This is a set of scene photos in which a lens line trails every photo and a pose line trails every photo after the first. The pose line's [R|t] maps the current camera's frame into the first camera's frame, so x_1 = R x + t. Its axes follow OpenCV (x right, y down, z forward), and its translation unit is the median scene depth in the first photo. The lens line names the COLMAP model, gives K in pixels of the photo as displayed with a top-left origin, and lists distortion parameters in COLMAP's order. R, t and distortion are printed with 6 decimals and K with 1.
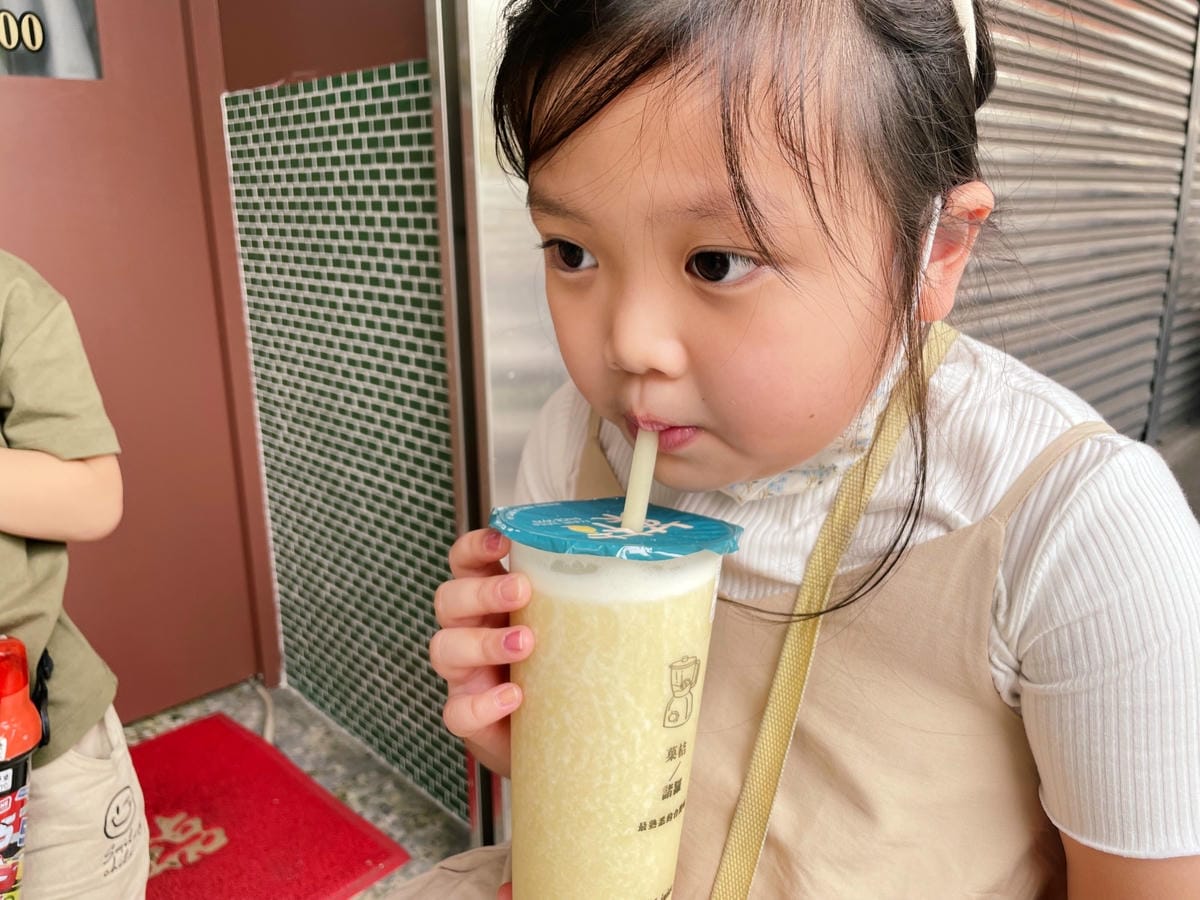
lens RADIAL K [[905.7, 0, 594.3], [0, 905.7, 445.2], [0, 0, 1]] dist [0.072291, -0.103375]
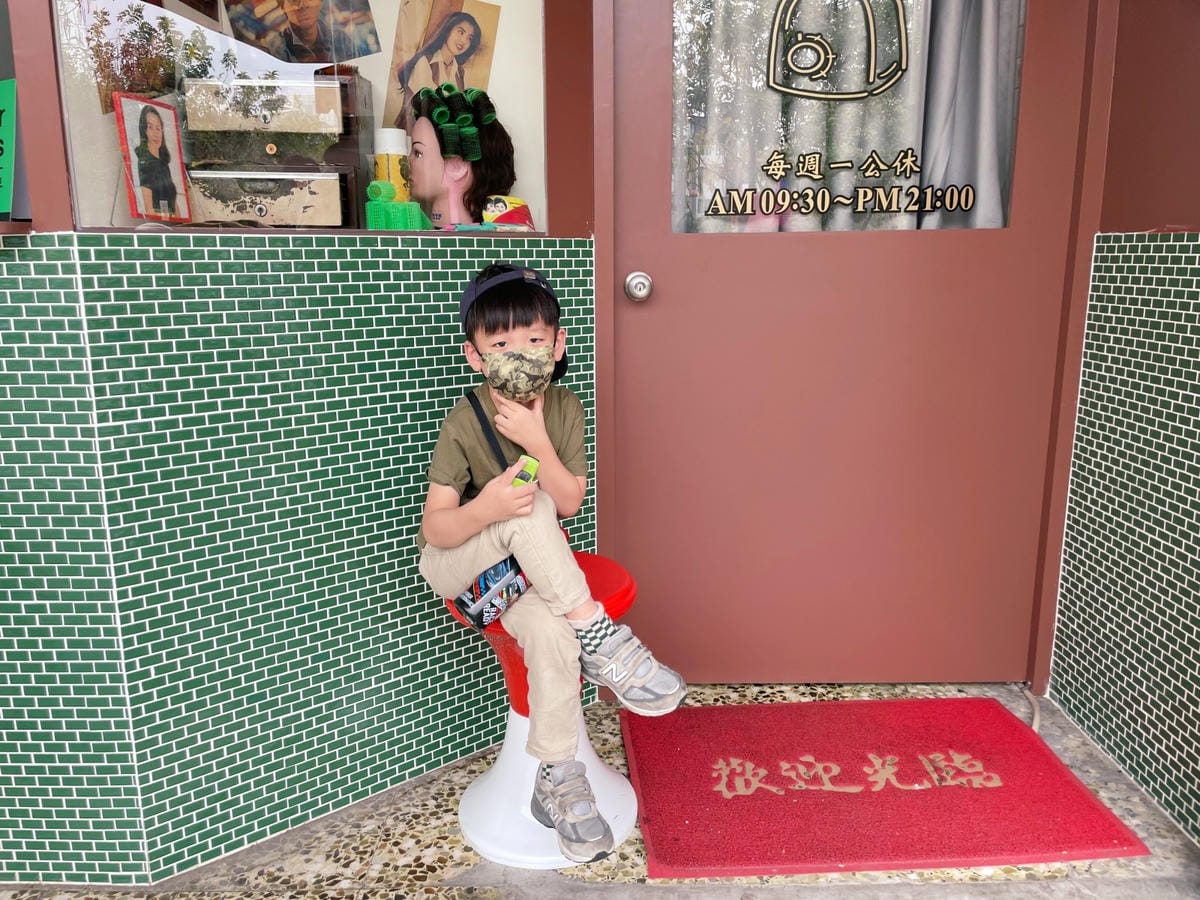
lens RADIAL K [[905.7, 0, 594.3], [0, 905.7, 445.2], [0, 0, 1]] dist [0.072291, -0.103375]
pose [[0.718885, 0.147464, -0.679308, 0.013350], [-0.178431, 0.983642, 0.024702, 0.009779], [0.671838, 0.103452, 0.733438, -0.420724]]
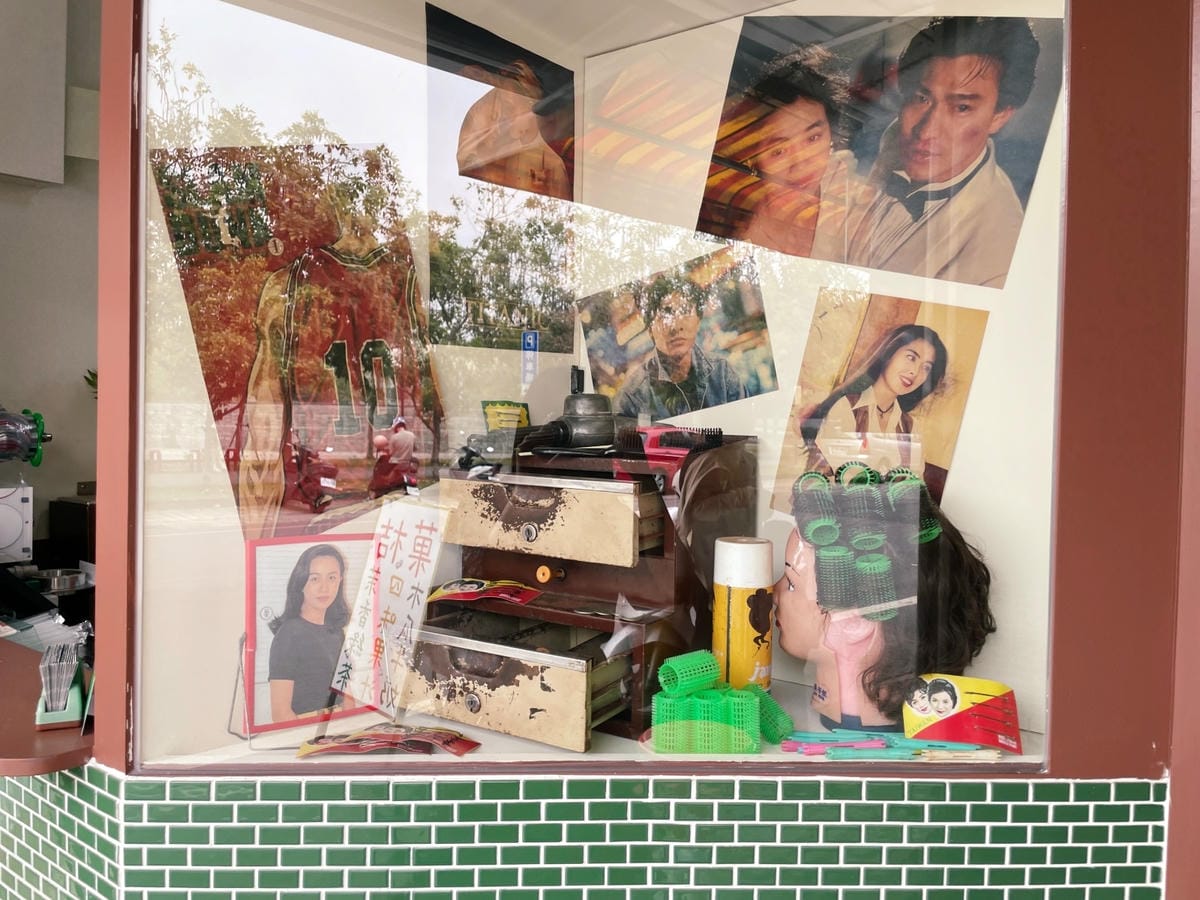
lens RADIAL K [[905.7, 0, 594.3], [0, 905.7, 445.2], [0, 0, 1]] dist [0.072291, -0.103375]
pose [[0.158319, 0.033576, -0.986817, -0.412824], [-0.277715, 0.960590, -0.011871, -0.358712], [0.947528, 0.275934, 0.161405, 0.010728]]
